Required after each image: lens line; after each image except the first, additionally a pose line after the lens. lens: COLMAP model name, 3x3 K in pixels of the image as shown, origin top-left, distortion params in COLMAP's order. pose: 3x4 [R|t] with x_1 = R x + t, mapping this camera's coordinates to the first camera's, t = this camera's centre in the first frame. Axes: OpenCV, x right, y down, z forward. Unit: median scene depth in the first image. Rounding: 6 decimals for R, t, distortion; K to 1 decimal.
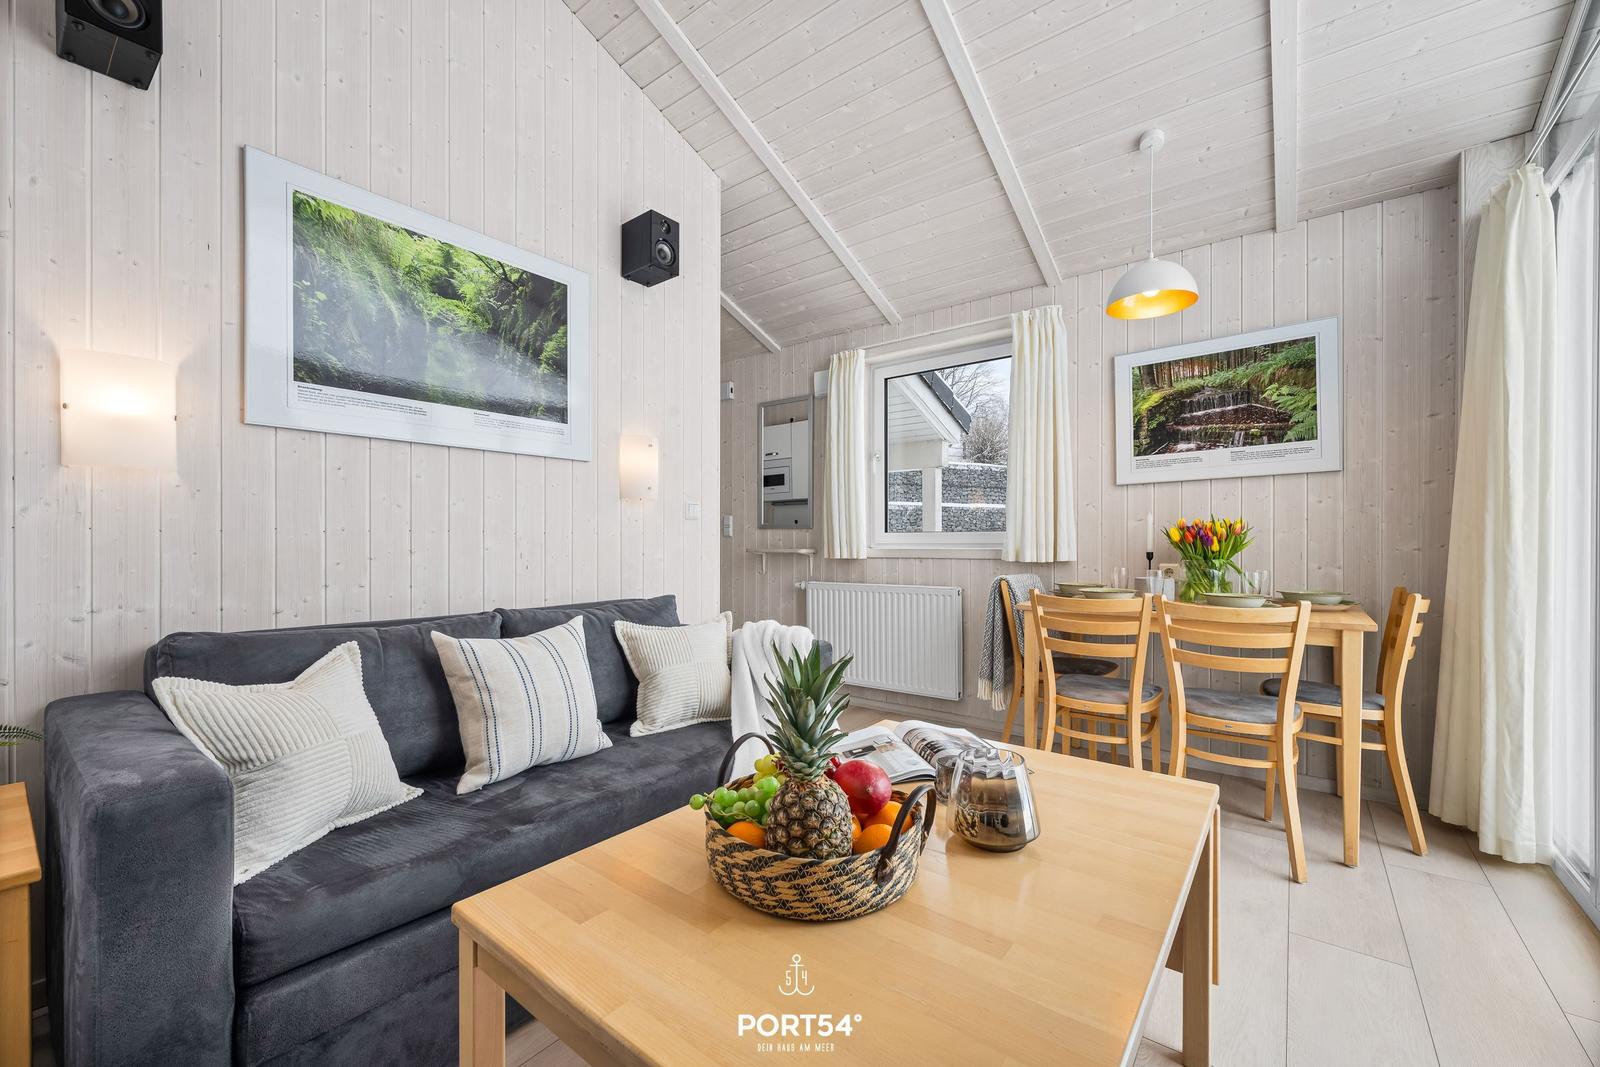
lens RADIAL K [[641.2, 0, 796.2], [0, 641.2, 547.2], [0, 0, 1]] dist [-0.002632, 0.000115]
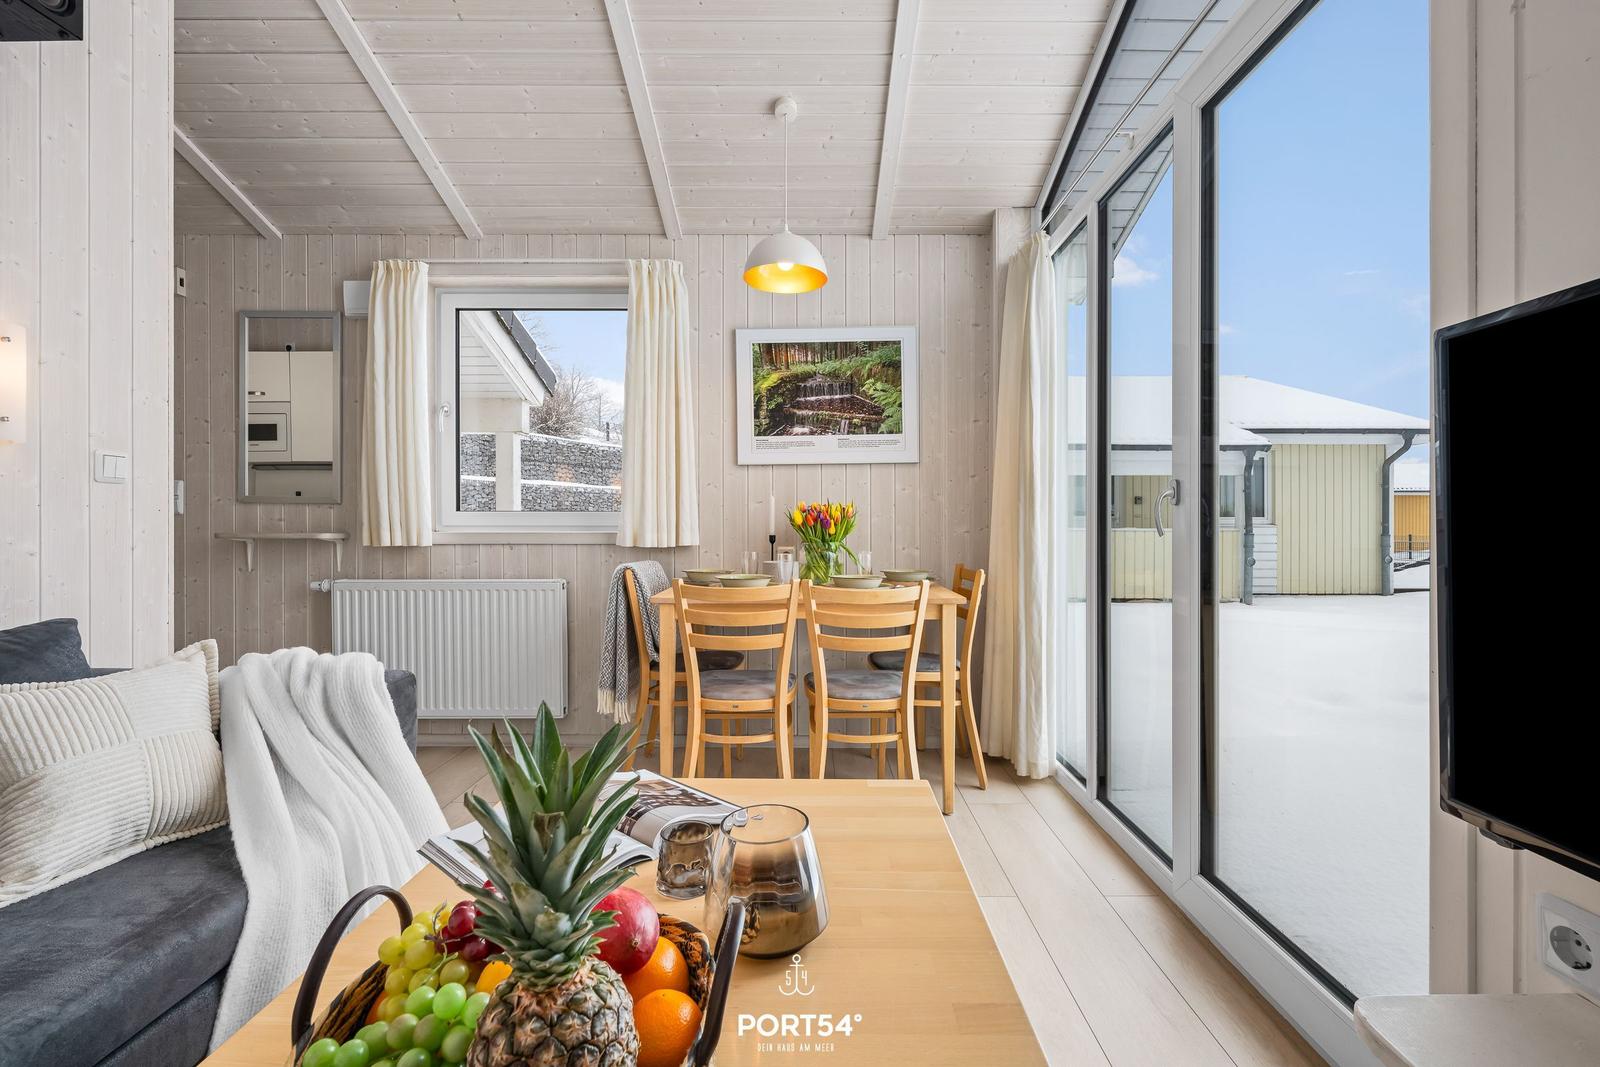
lens RADIAL K [[693.5, 0, 811.6], [0, 693.5, 532.0], [0, 0, 1]] dist [-0.003531, 0.000520]
pose [[0.788920, -0.002457, 0.614491, -0.054144], [0.000929, 0.999996, 0.002805, -0.000322], [-0.614495, -0.001642, 0.788919, 0.143238]]
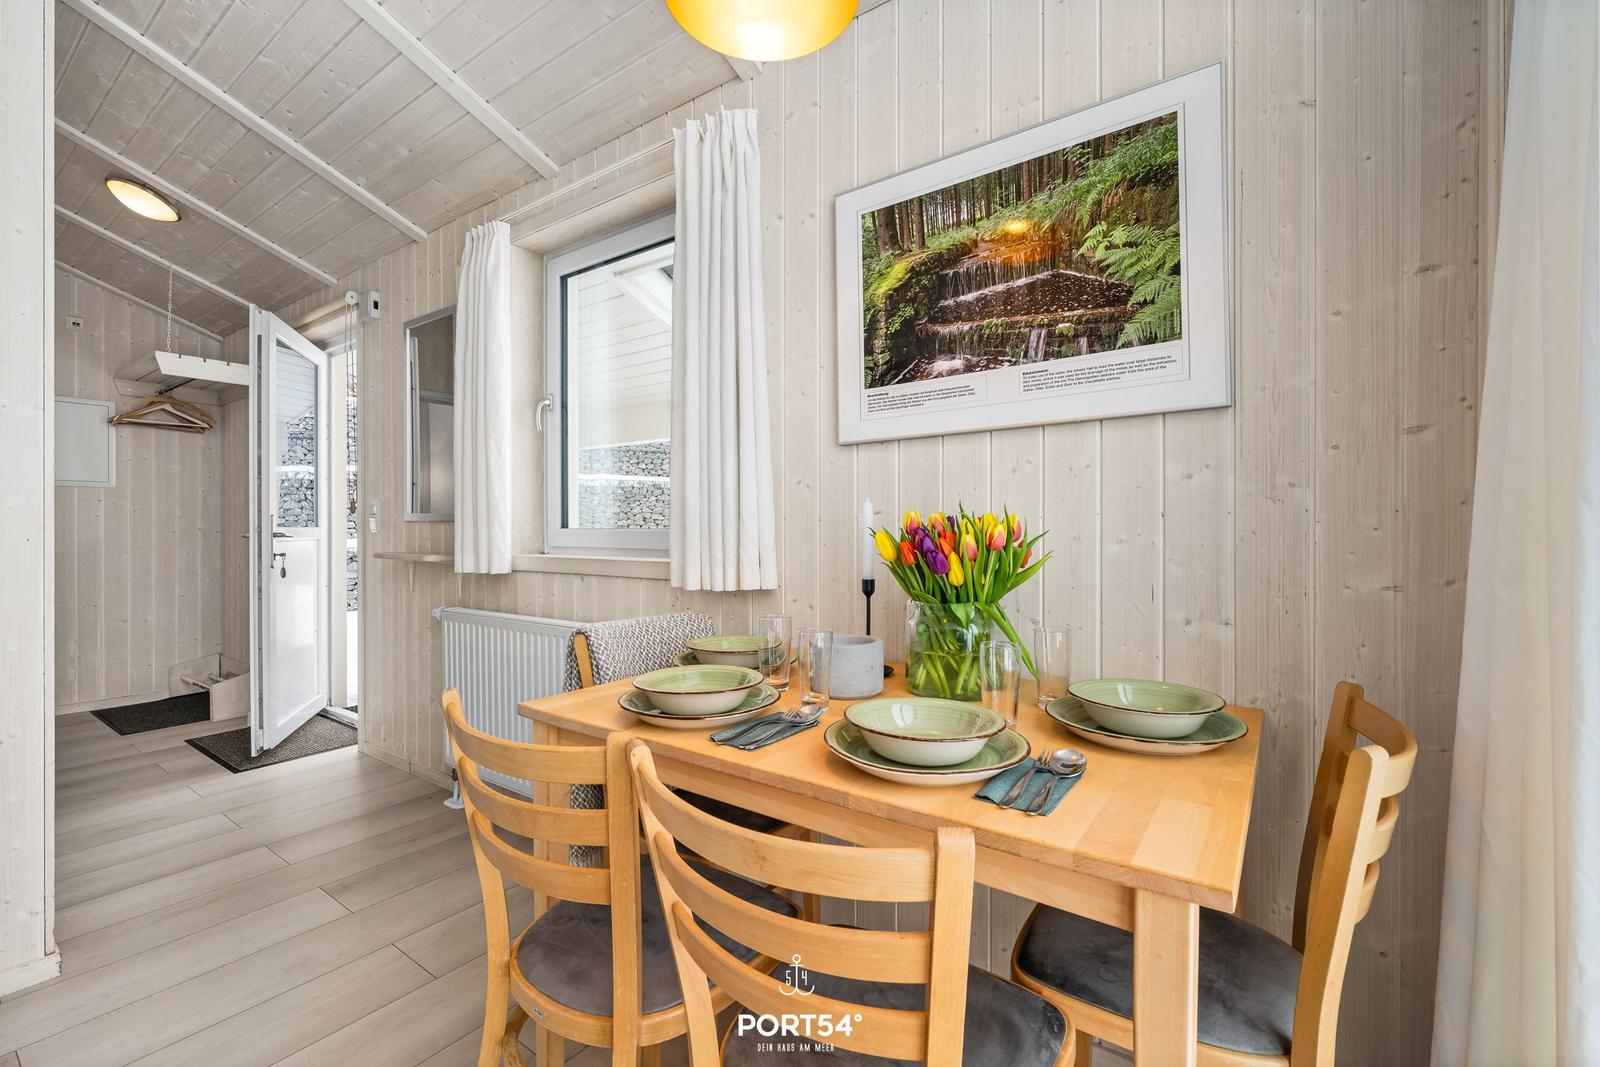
lens RADIAL K [[693.5, 0, 792.5], [0, 693.5, 530.3], [0, 0, 1]] dist [-0.003531, 0.000520]
pose [[0.999460, 0.002531, 0.032759, 0.524715], [-0.002397, 0.999989, -0.004143, -0.030073], [-0.032769, 0.004062, 0.999455, 0.520672]]
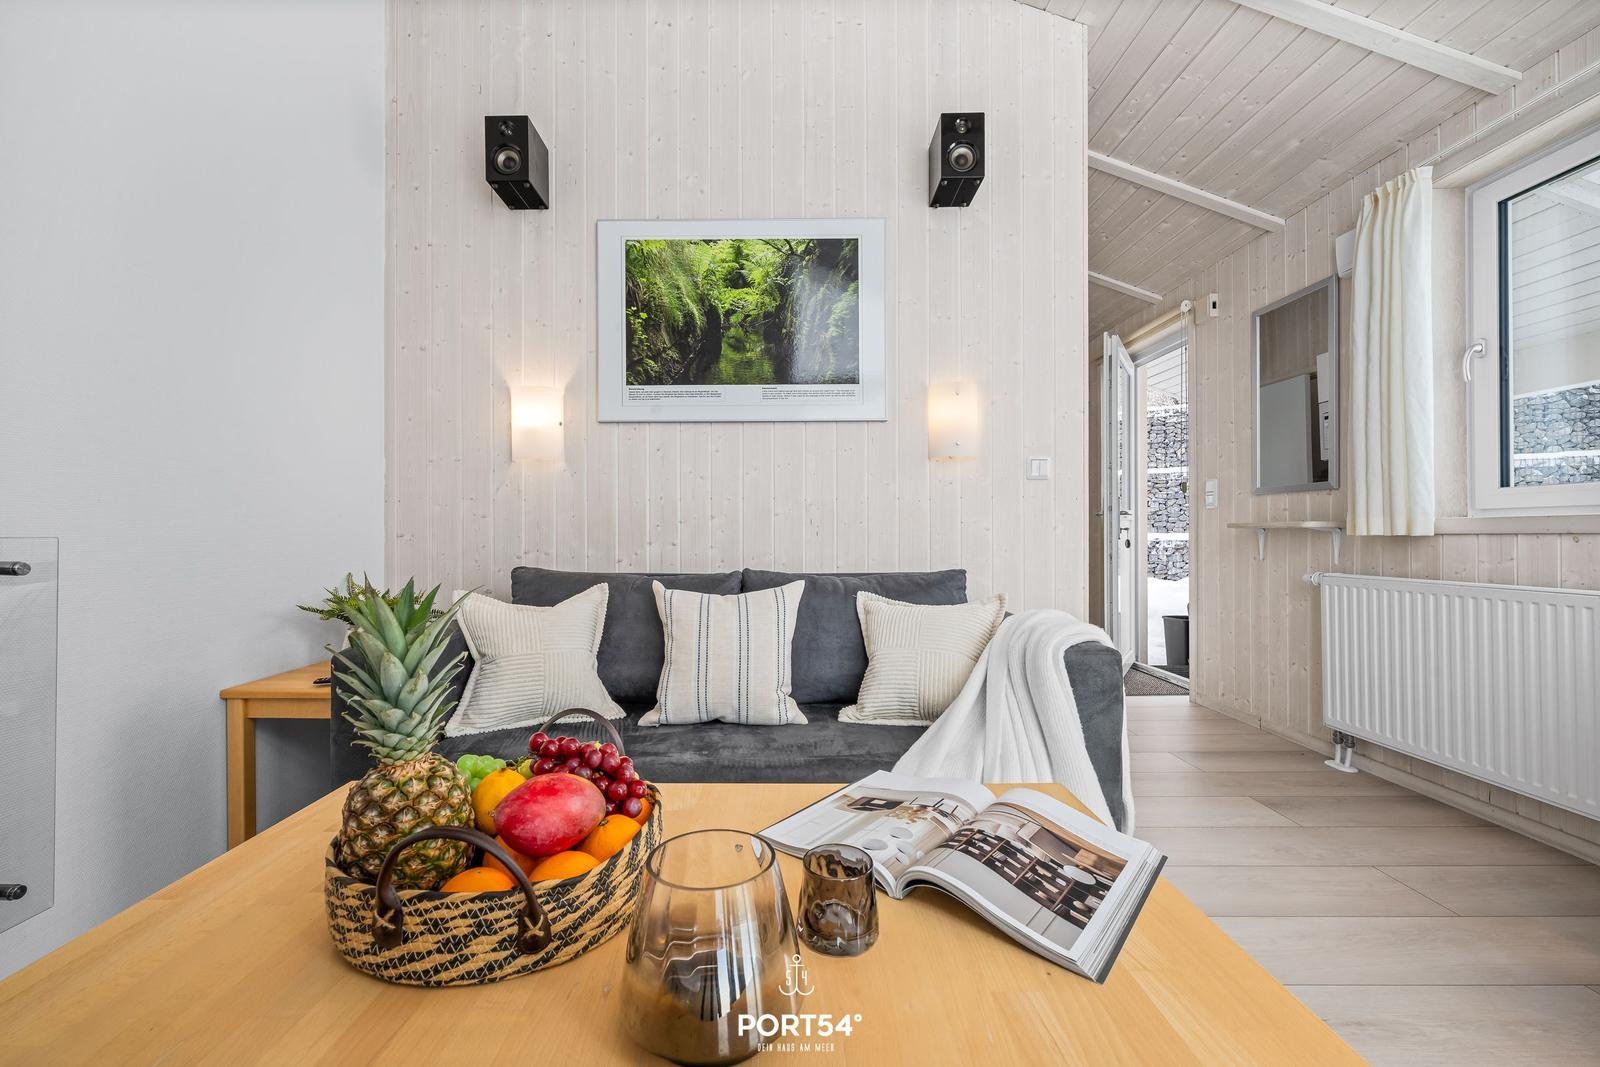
lens RADIAL K [[641.2, 0, 772.1], [0, 641.2, 533.5], [0, 0, 1]] dist [-0.002632, 0.000115]
pose [[0.609735, -0.000843, -0.792605, 0.297238], [-0.004972, 0.999976, -0.004889, 0.032551], [0.792589, 0.006921, 0.609716, 0.297929]]
